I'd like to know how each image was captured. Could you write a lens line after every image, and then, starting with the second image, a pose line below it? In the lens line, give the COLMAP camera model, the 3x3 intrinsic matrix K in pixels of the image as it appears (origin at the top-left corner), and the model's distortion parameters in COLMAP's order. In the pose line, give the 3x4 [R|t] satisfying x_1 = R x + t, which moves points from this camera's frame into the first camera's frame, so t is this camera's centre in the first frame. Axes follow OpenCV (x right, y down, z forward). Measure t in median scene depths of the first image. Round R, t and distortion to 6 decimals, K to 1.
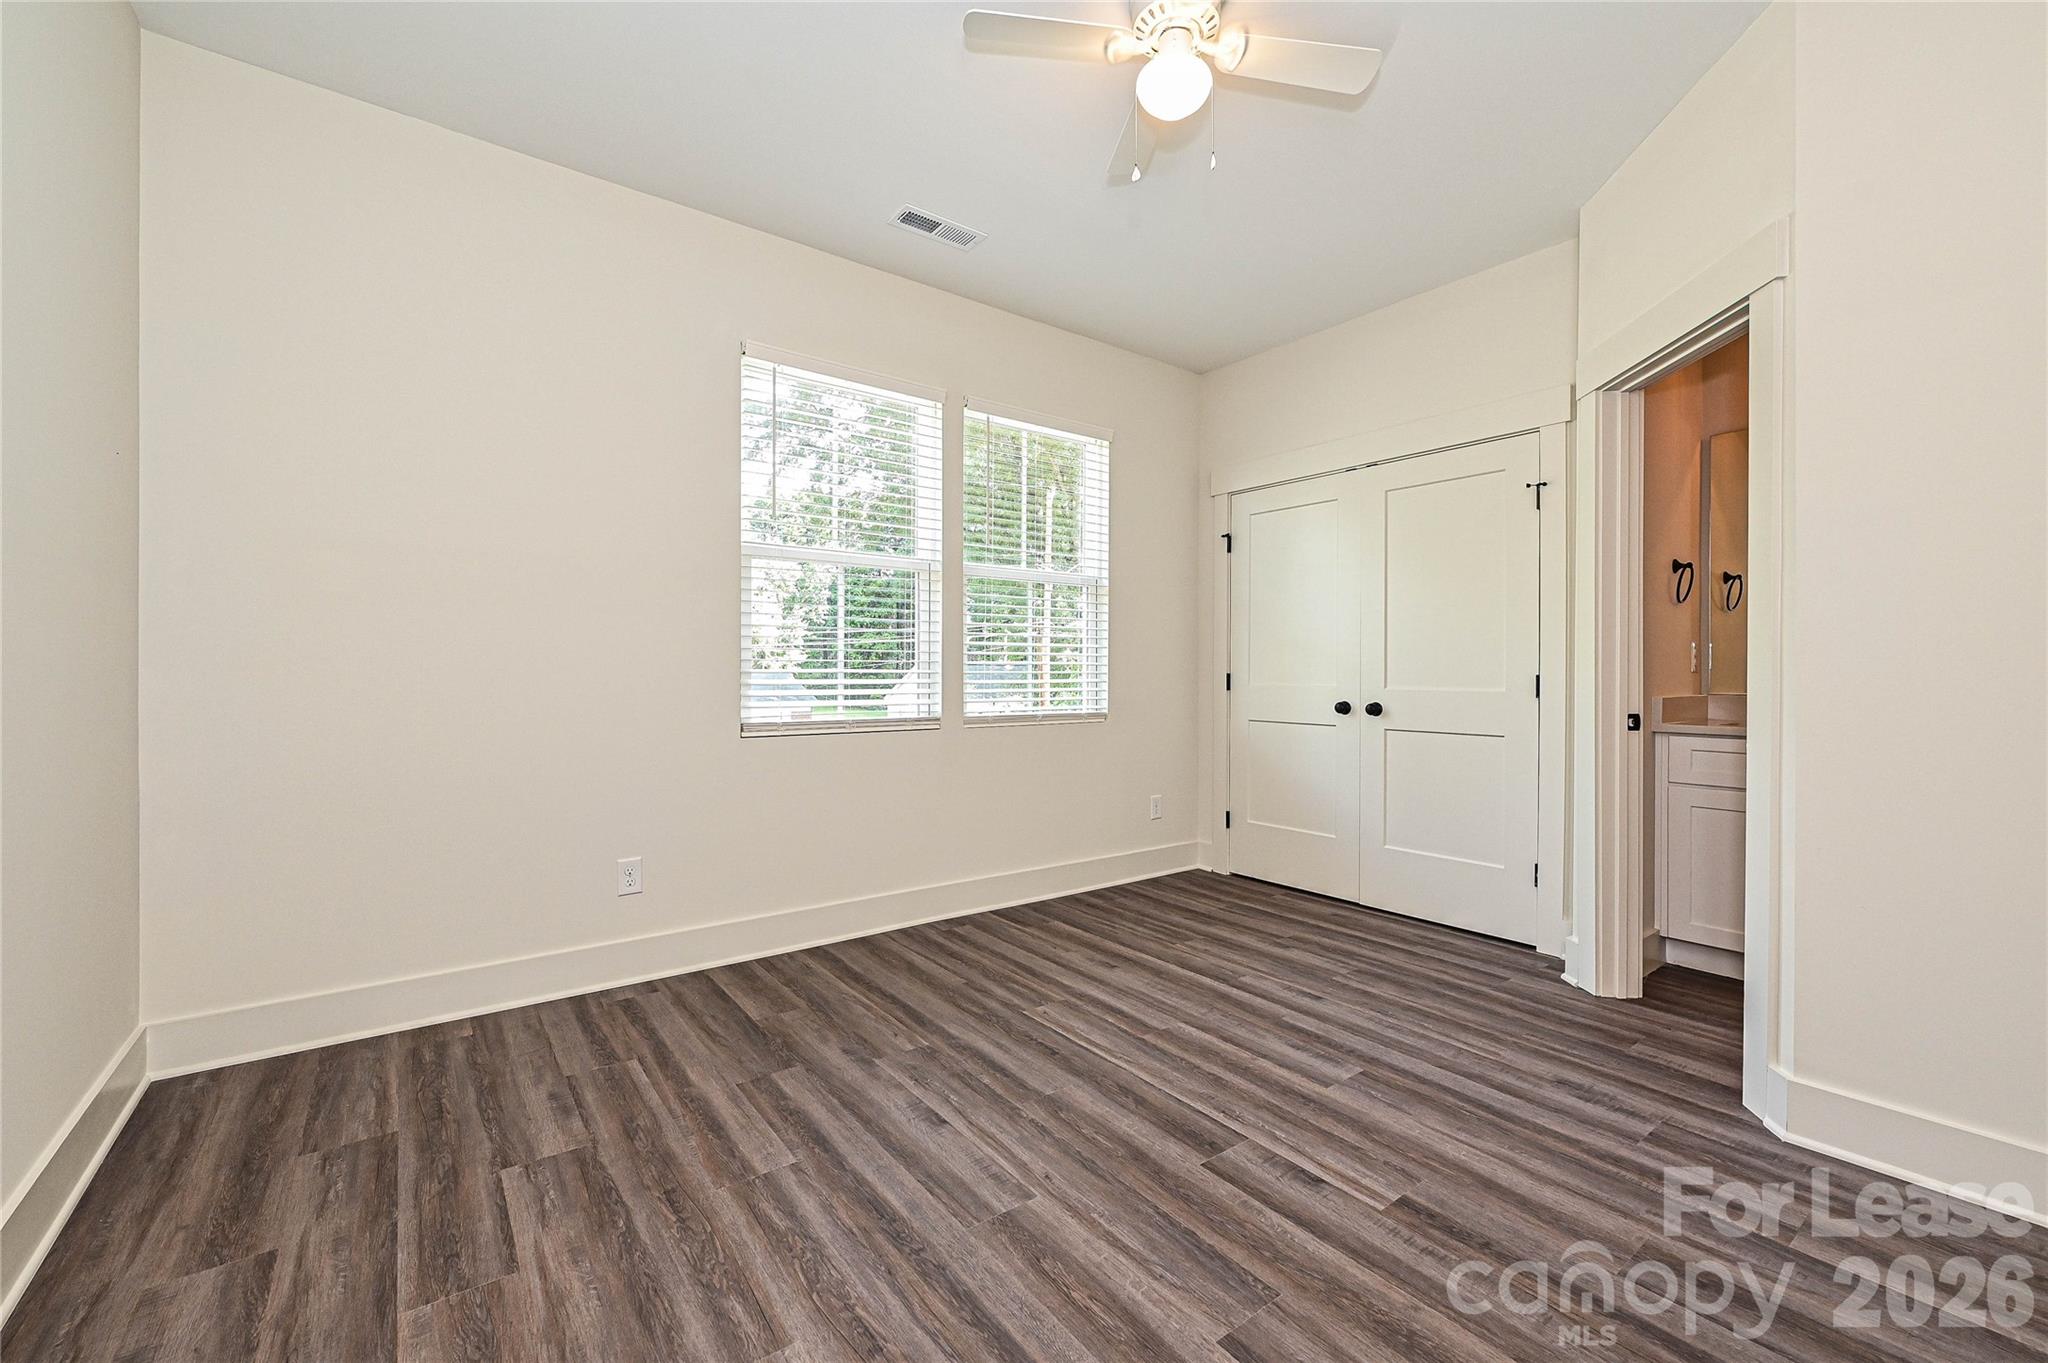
lens RADIAL K [[833.2, 0, 1011.3], [0, 833.2, 672.7], [0, 0, 1]] dist [-0.001081, 0.000575]
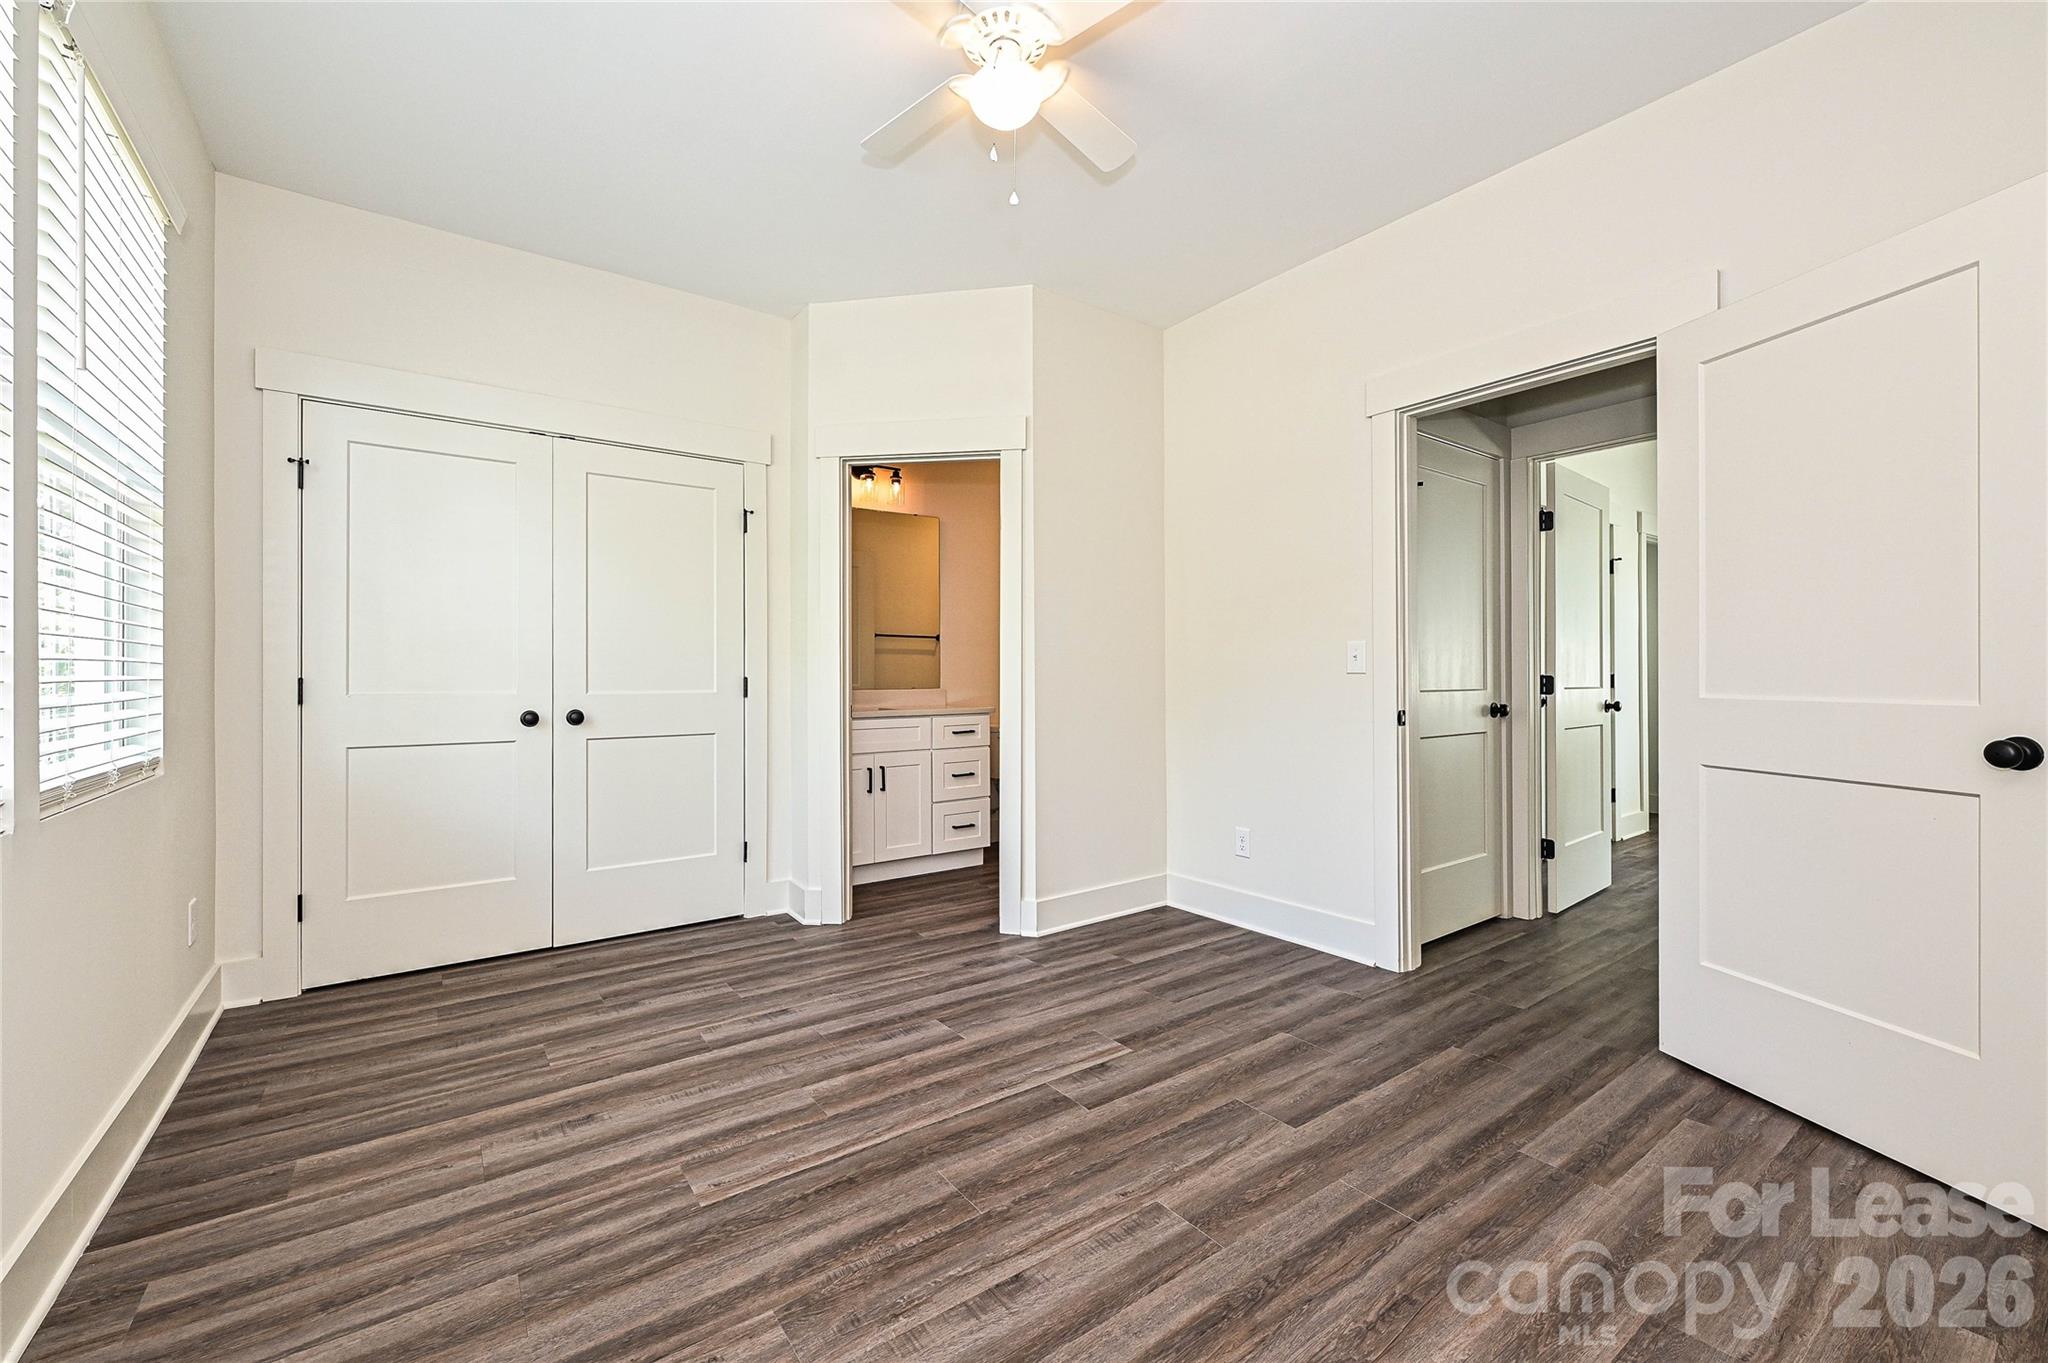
lens RADIAL K [[833.2, 0, 1021.9], [0, 833.2, 678.1], [0, 0, 1]] dist [-0.001081, 0.000575]
pose [[0.004560, -0.006726, 0.999967, -0.602585], [0.001954, 0.999976, 0.006717, -0.003588], [-0.999988, 0.001924, 0.004573, 0.723150]]
